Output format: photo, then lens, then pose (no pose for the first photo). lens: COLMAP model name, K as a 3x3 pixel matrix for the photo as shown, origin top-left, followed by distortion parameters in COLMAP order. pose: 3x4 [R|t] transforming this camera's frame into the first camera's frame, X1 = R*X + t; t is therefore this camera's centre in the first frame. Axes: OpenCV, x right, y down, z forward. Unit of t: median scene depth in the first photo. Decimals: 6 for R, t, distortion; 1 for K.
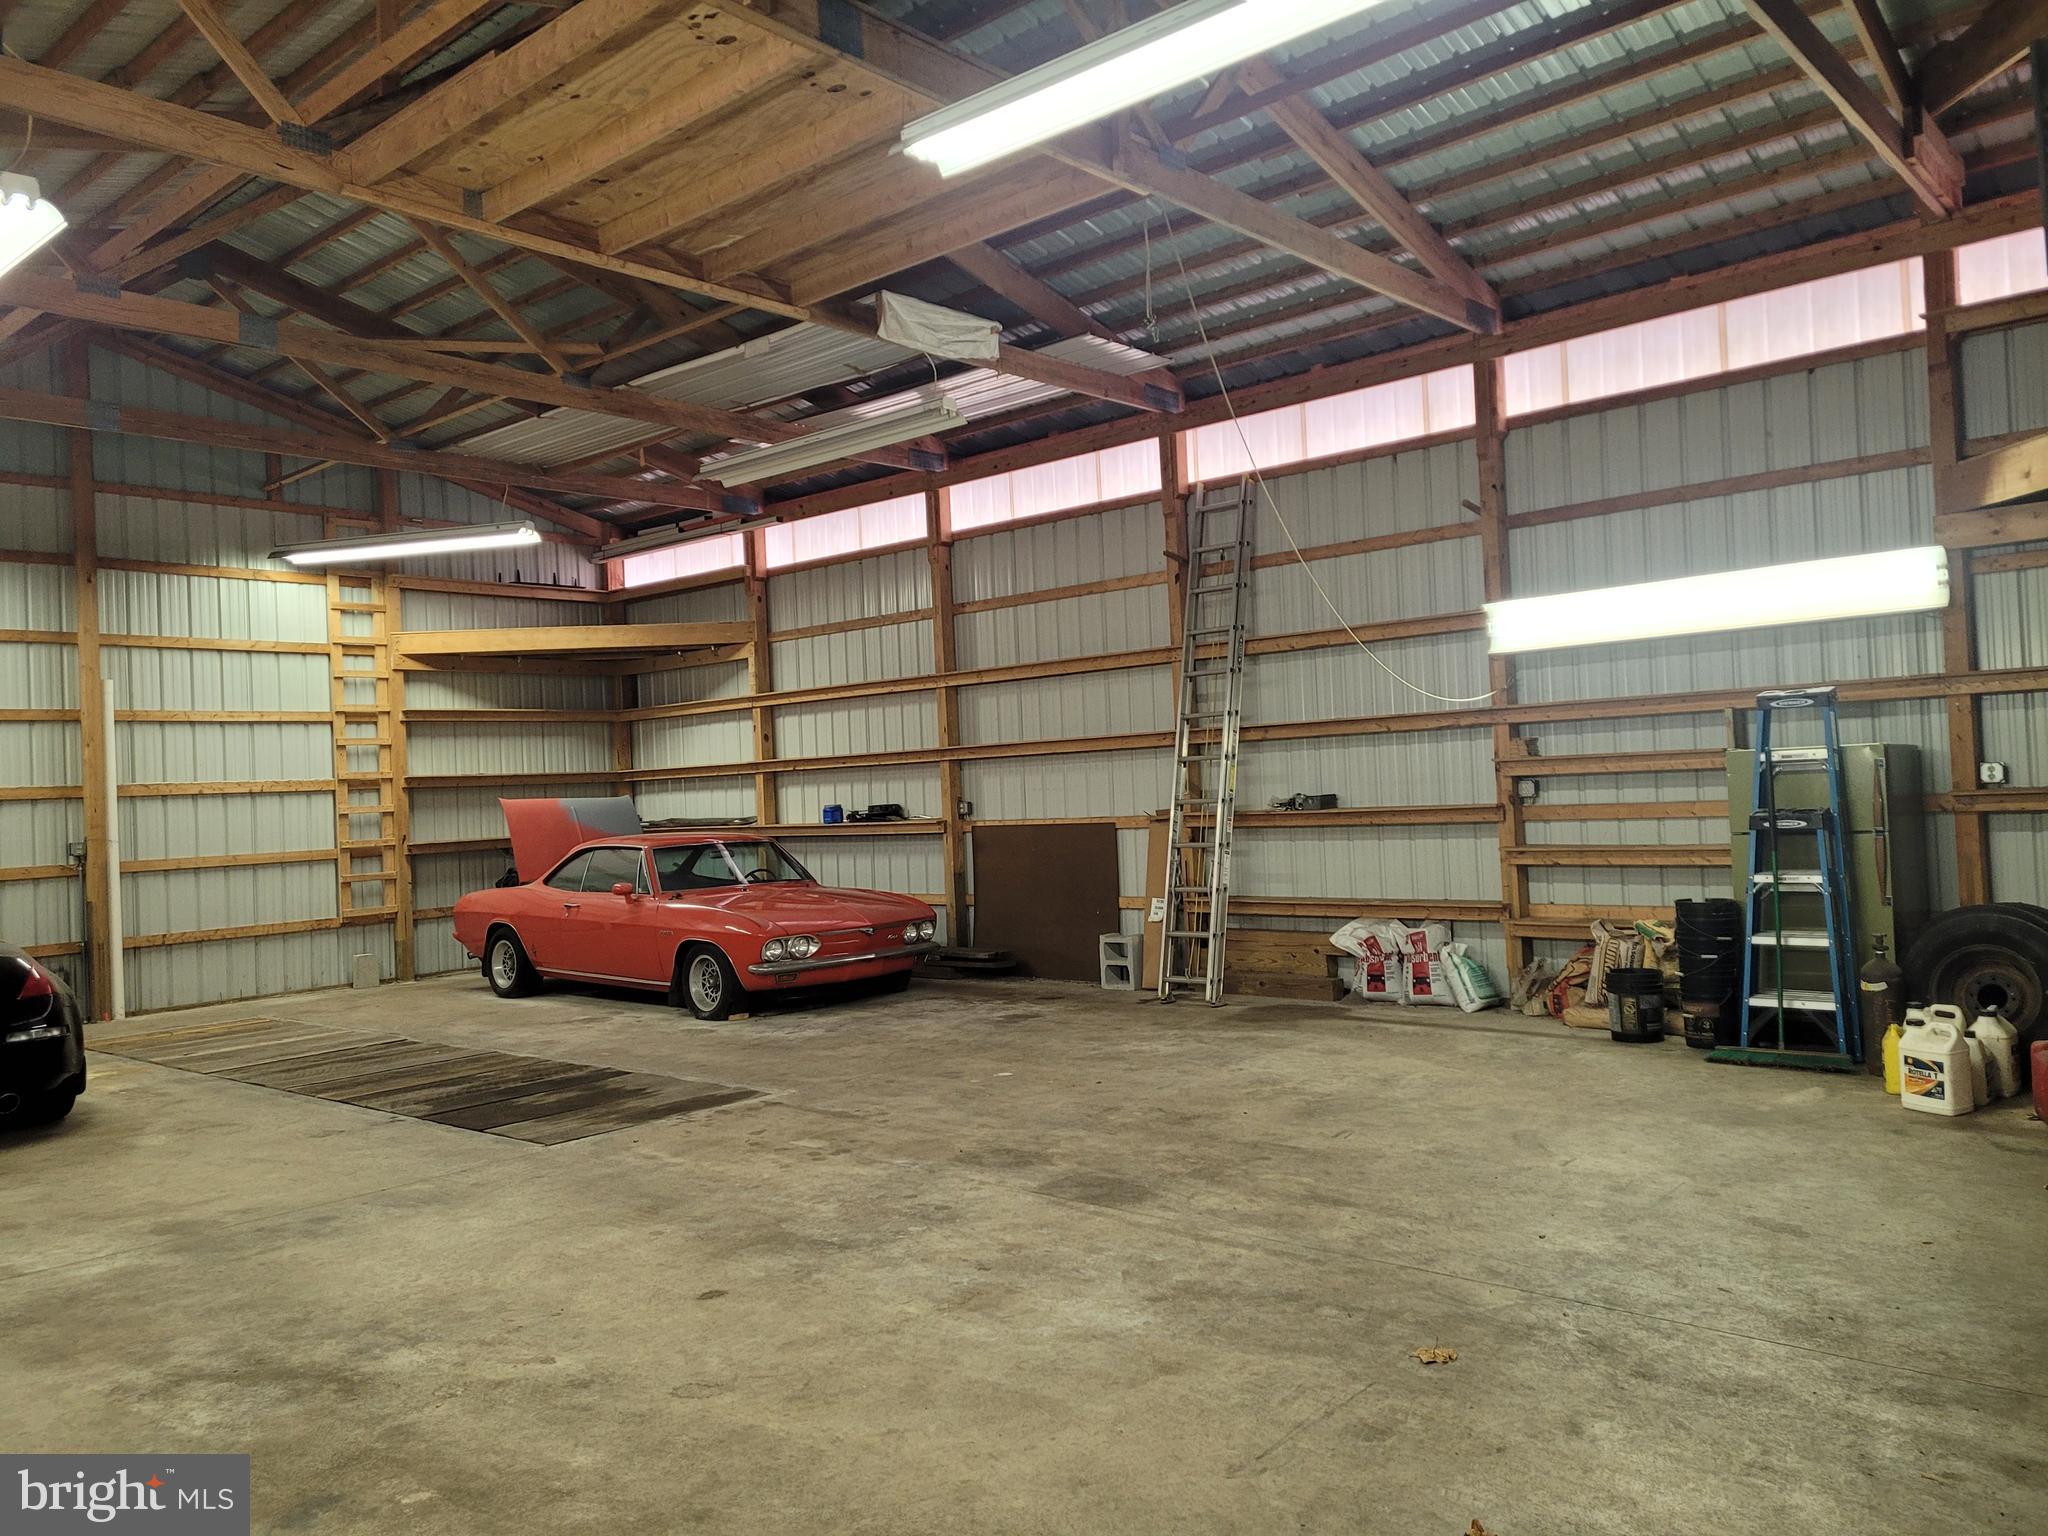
lens RADIAL K [[1536.6, 0, 1054.3], [0, 1536.6, 752.0], [0, 0, 1]] dist [0.080772, -0.073231]
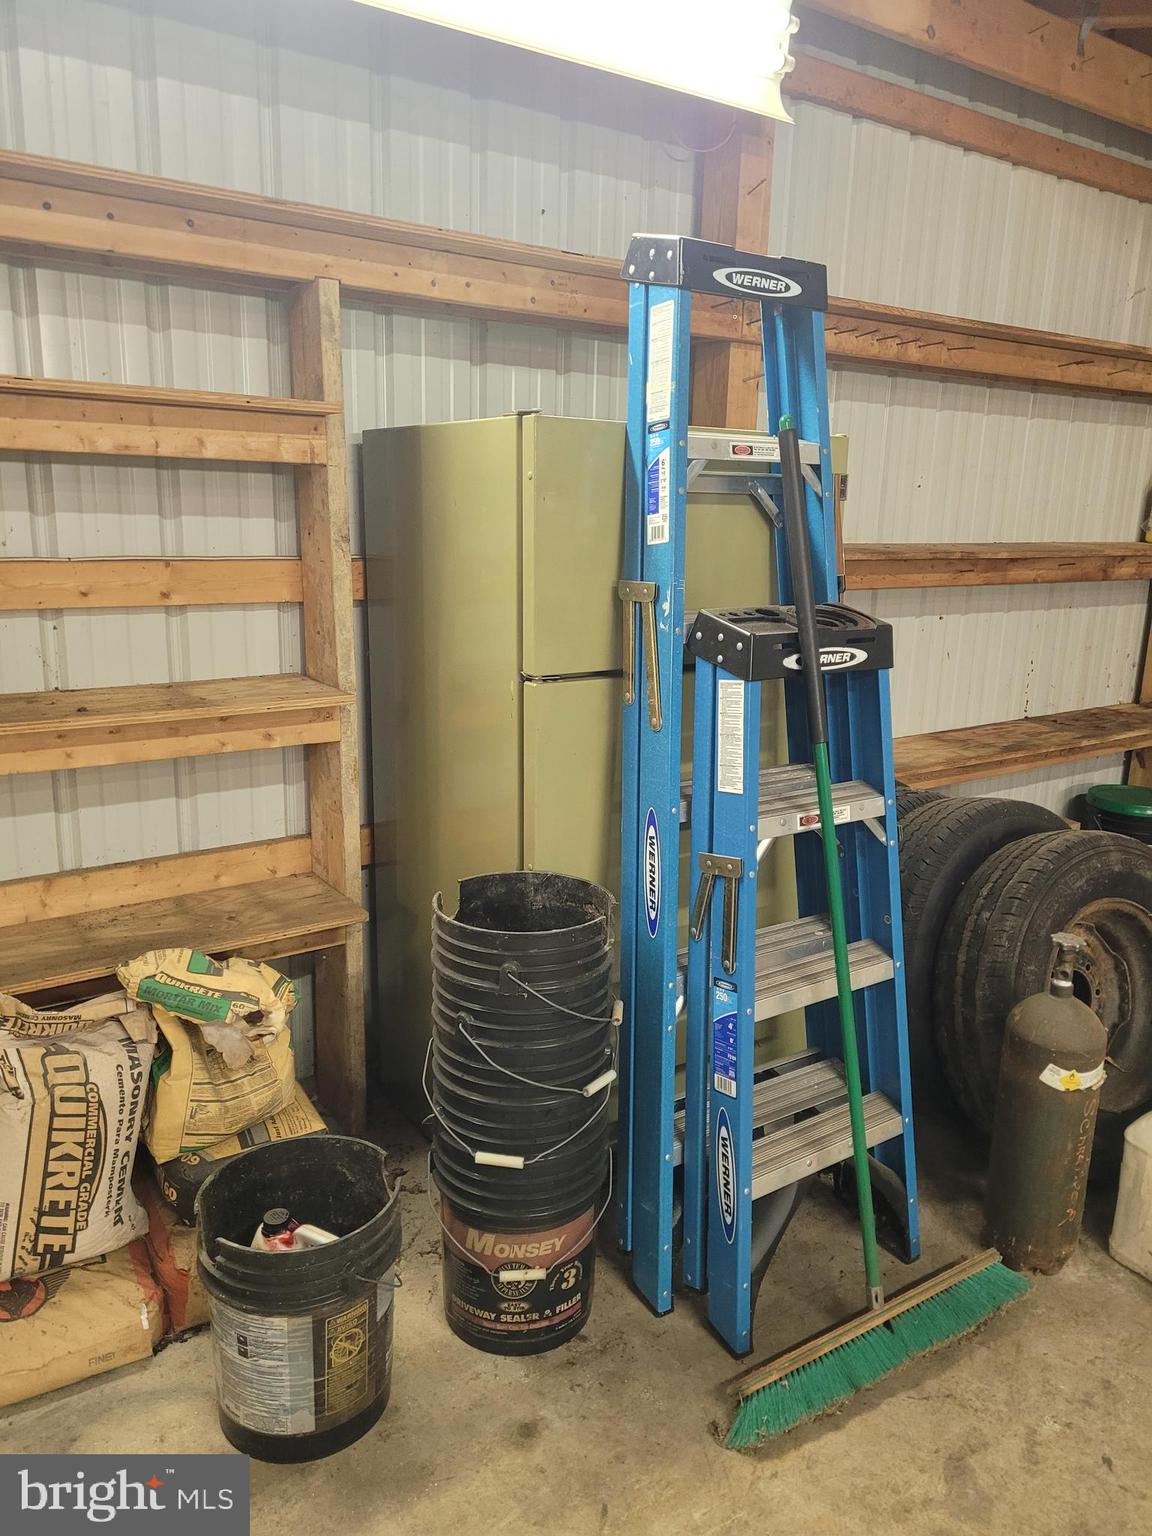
lens RADIAL K [[1159.2, 0, 585.2], [0, 1159.2, 762.3], [0, 0, 1]] dist [0.073623, -0.062827]
pose [[0.220874, -0.184797, 0.957635, 0.153089], [-0.074971, 0.975763, 0.205588, 0.013548], [-0.972416, -0.117204, 0.201666, 0.723347]]
